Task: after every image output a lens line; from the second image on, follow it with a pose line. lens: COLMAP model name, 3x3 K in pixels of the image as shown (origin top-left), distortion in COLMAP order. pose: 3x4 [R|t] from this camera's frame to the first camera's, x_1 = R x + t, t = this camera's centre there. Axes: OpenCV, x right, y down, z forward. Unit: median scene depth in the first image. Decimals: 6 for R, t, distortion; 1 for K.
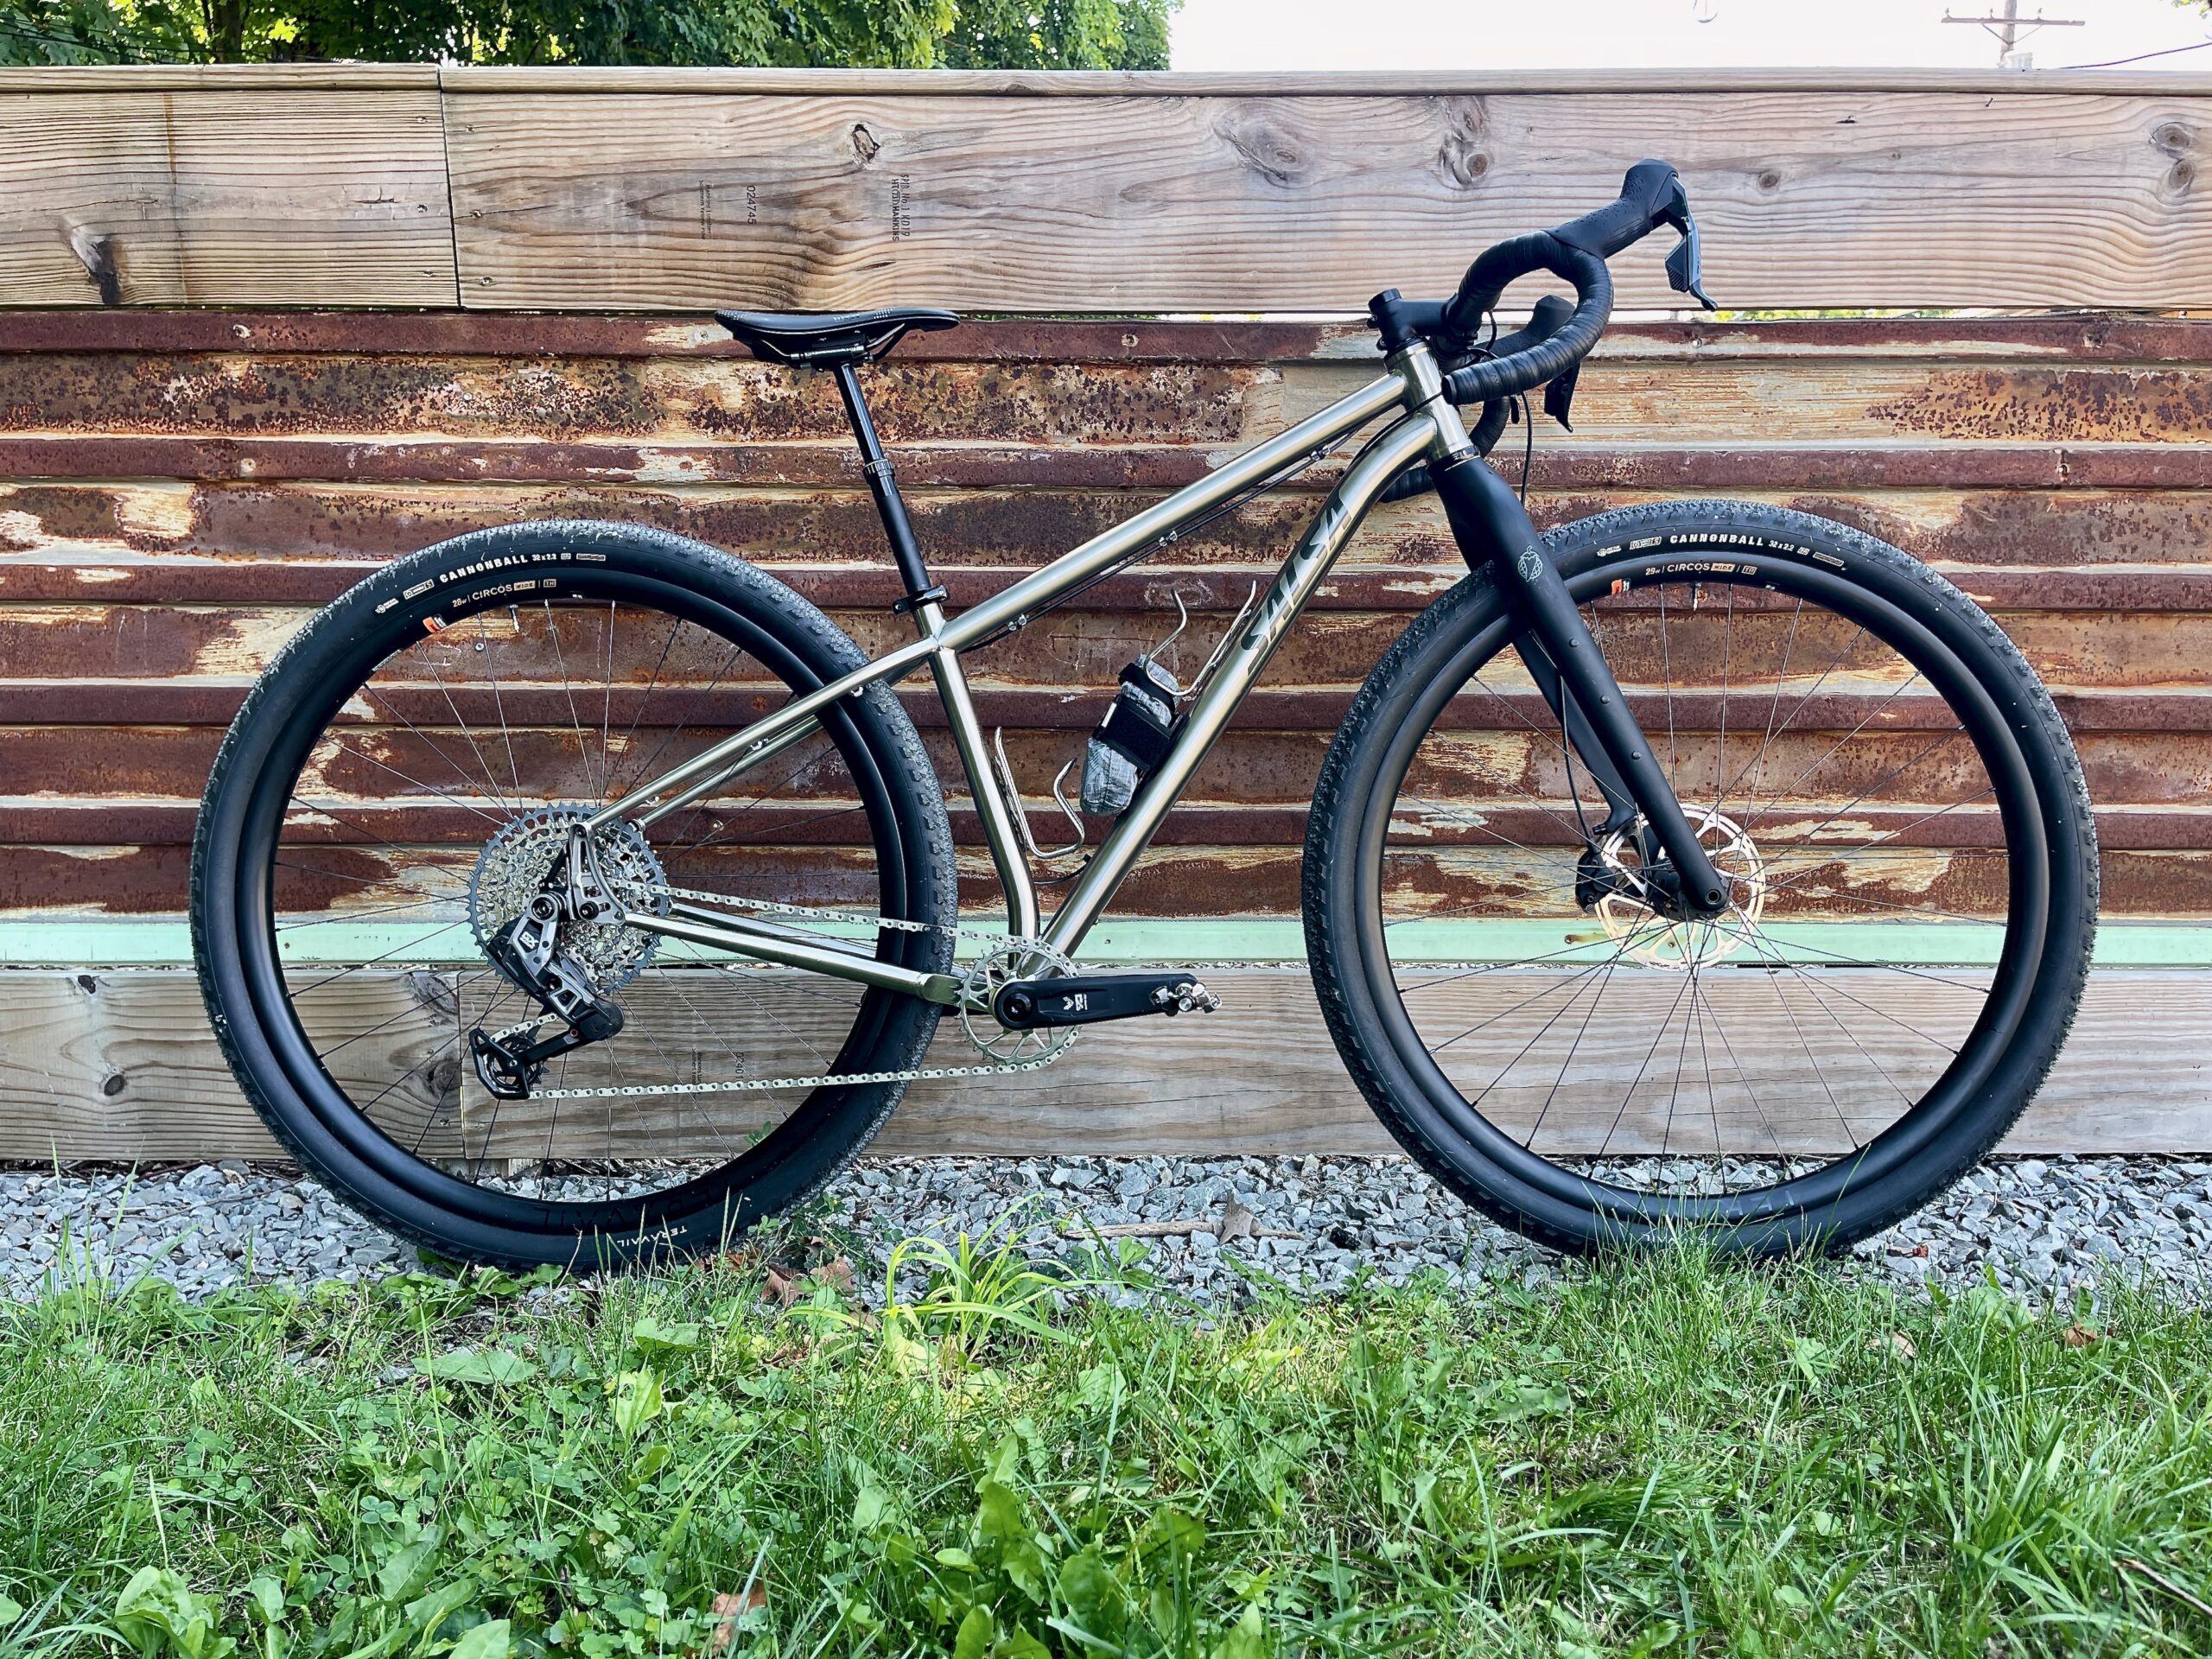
lens RADIAL K [[1699.3, 0, 1086.5], [0, 1699.3, 822.5], [0, 0, 1]] dist [0.056680, -0.096766]
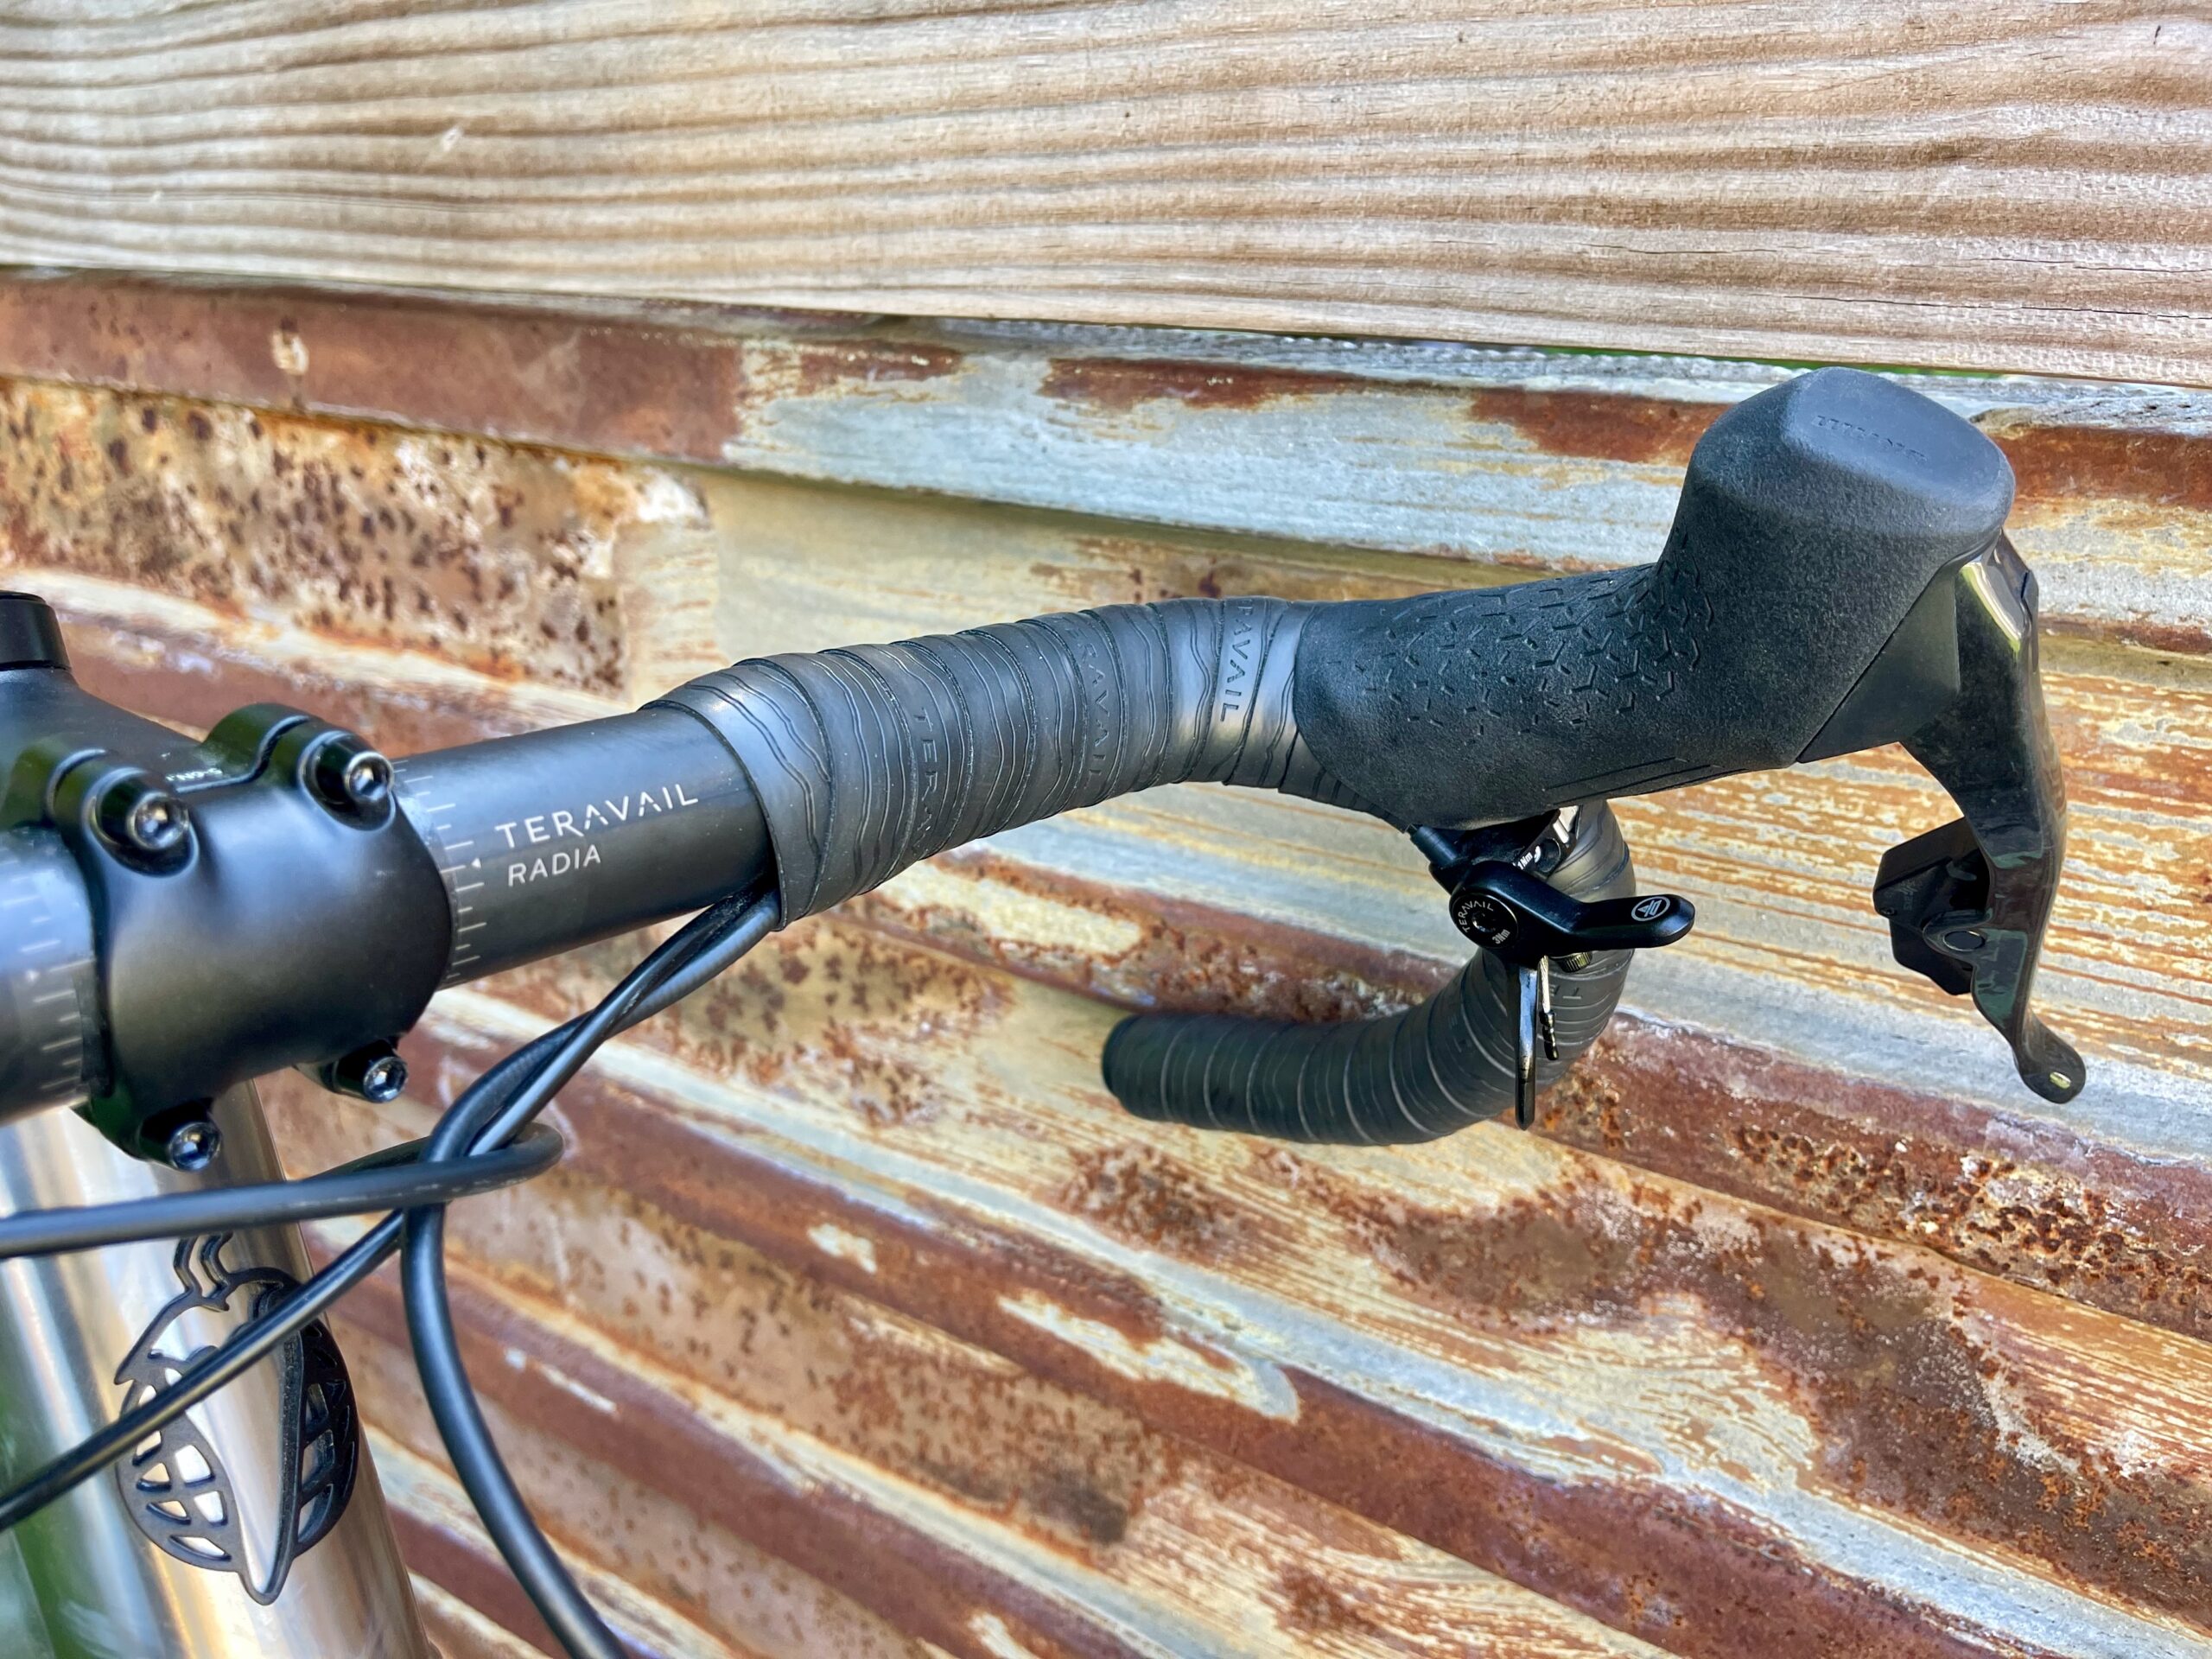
lens RADIAL K [[1699.3, 0, 1108.9], [0, 1699.3, 806.2], [0, 0, 1]] dist [0.056680, -0.096766]
pose [[0.841107, 0.194202, -0.504801, 0.316061], [-0.075200, 0.966240, 0.246423, -0.287062], [0.535615, -0.169307, 0.827316, 0.799797]]
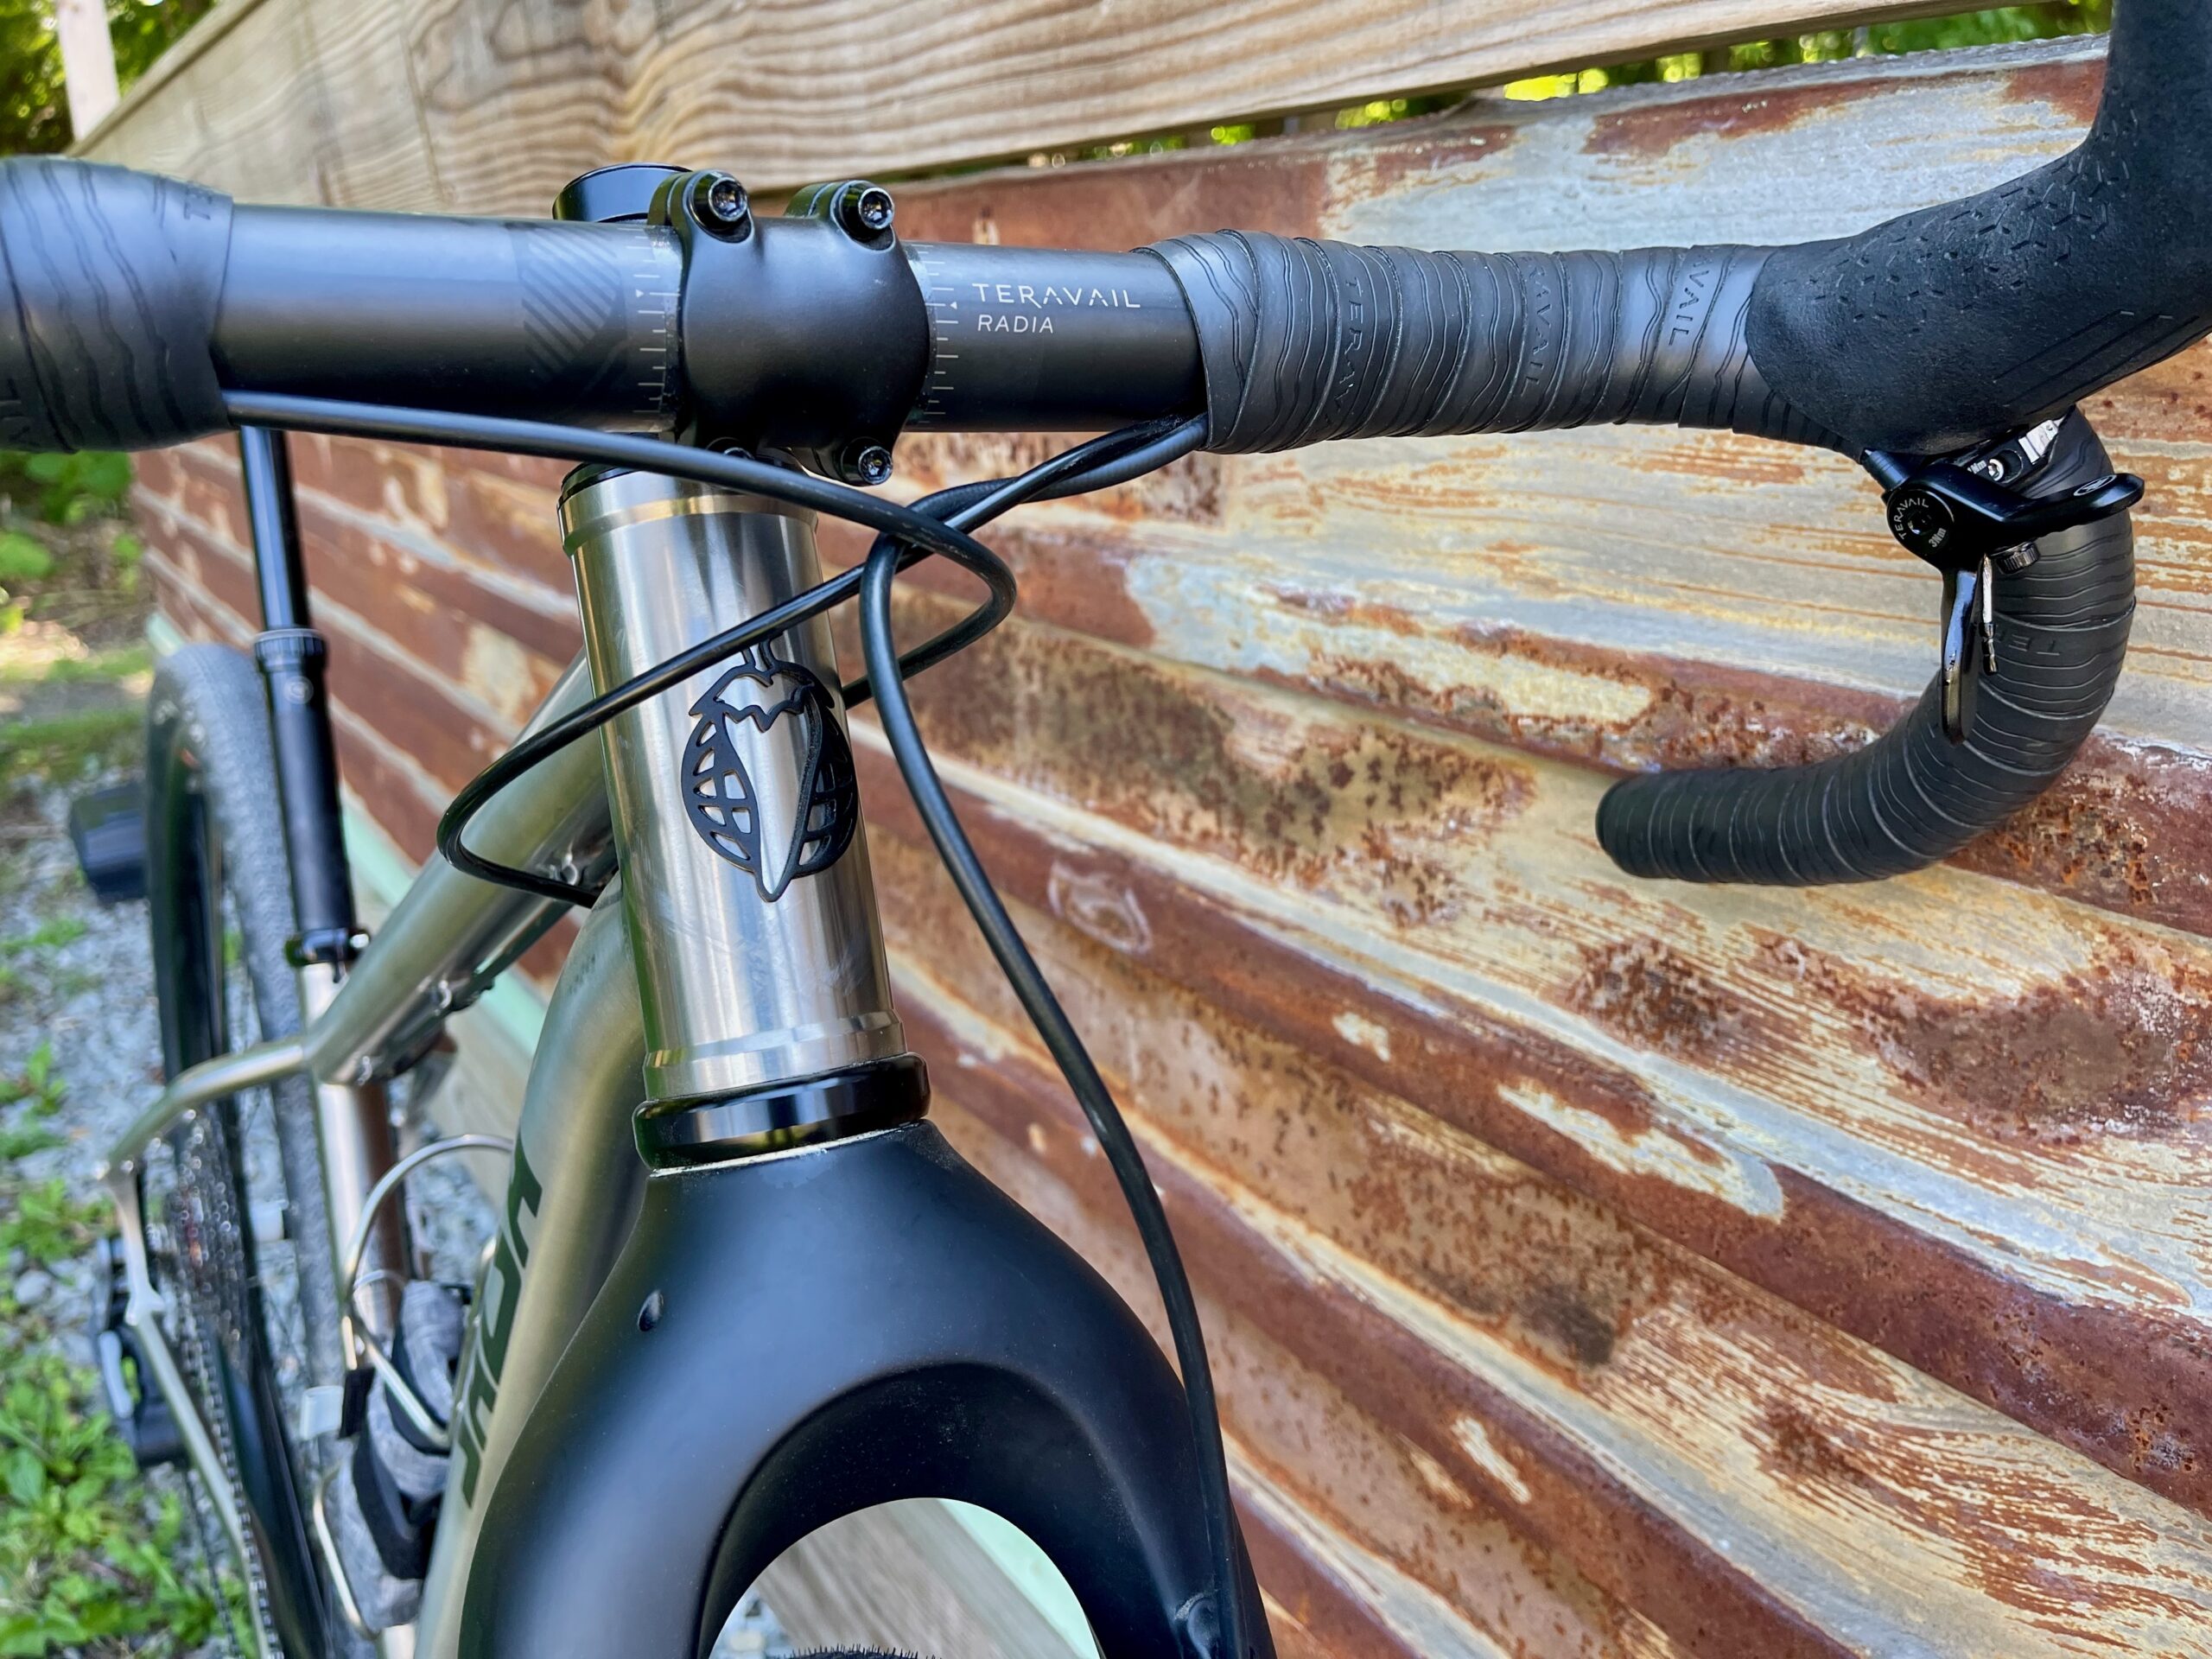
lens RADIAL K [[1699.3, 0, 1100.4], [0, 1699.3, 825.8], [0, 0, 1]] dist [0.056680, -0.096766]
pose [[0.553421, 0.232821, -0.799700, 0.358157], [-0.067203, 0.969488, 0.235746, -0.245040], [0.830186, -0.076725, 0.552181, 0.796592]]
